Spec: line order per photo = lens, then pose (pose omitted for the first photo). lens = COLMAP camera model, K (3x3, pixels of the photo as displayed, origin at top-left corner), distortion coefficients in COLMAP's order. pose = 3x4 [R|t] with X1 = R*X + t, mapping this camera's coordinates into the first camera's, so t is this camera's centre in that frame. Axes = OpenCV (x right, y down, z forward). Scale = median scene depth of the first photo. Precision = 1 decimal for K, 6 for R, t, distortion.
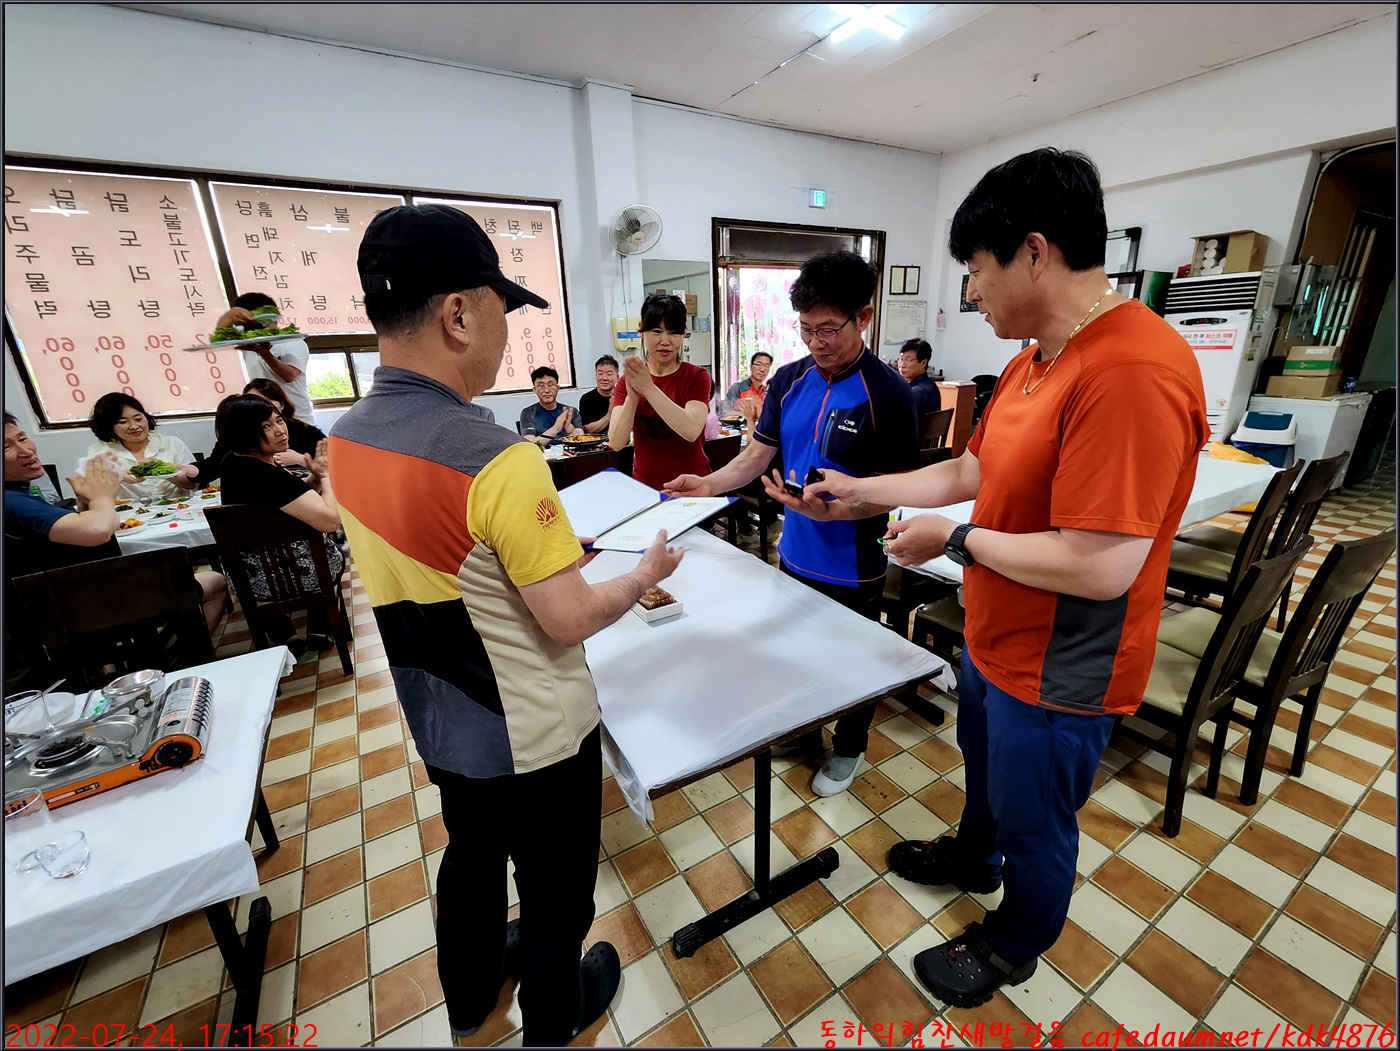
lens RADIAL K [[575.7, 0, 696.0], [0, 575.7, 525.4], [0, 0, 1]] dist [-0.001836, 0.000355]
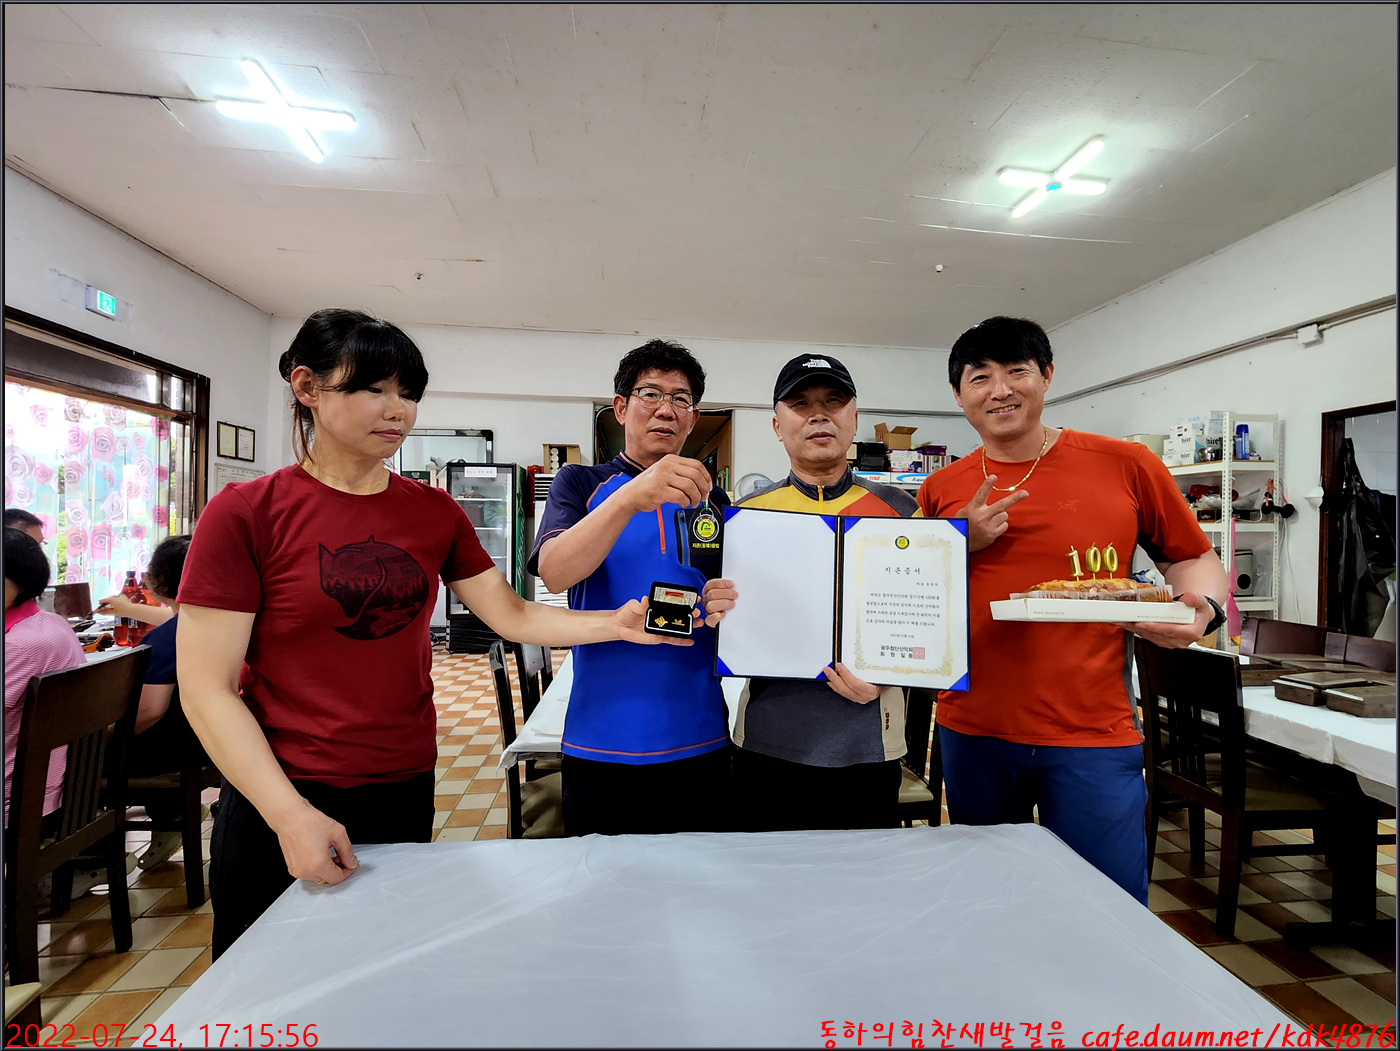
lens RADIAL K [[575.7, 0, 696.0], [0, 575.7, 525.4], [0, 0, 1]] dist [-0.001836, 0.000355]
pose [[0.413582, 0.041345, 0.909528, -0.147939], [0.259689, 0.952115, -0.161367, -0.049945], [-0.872646, 0.302933, 0.383040, 0.321693]]
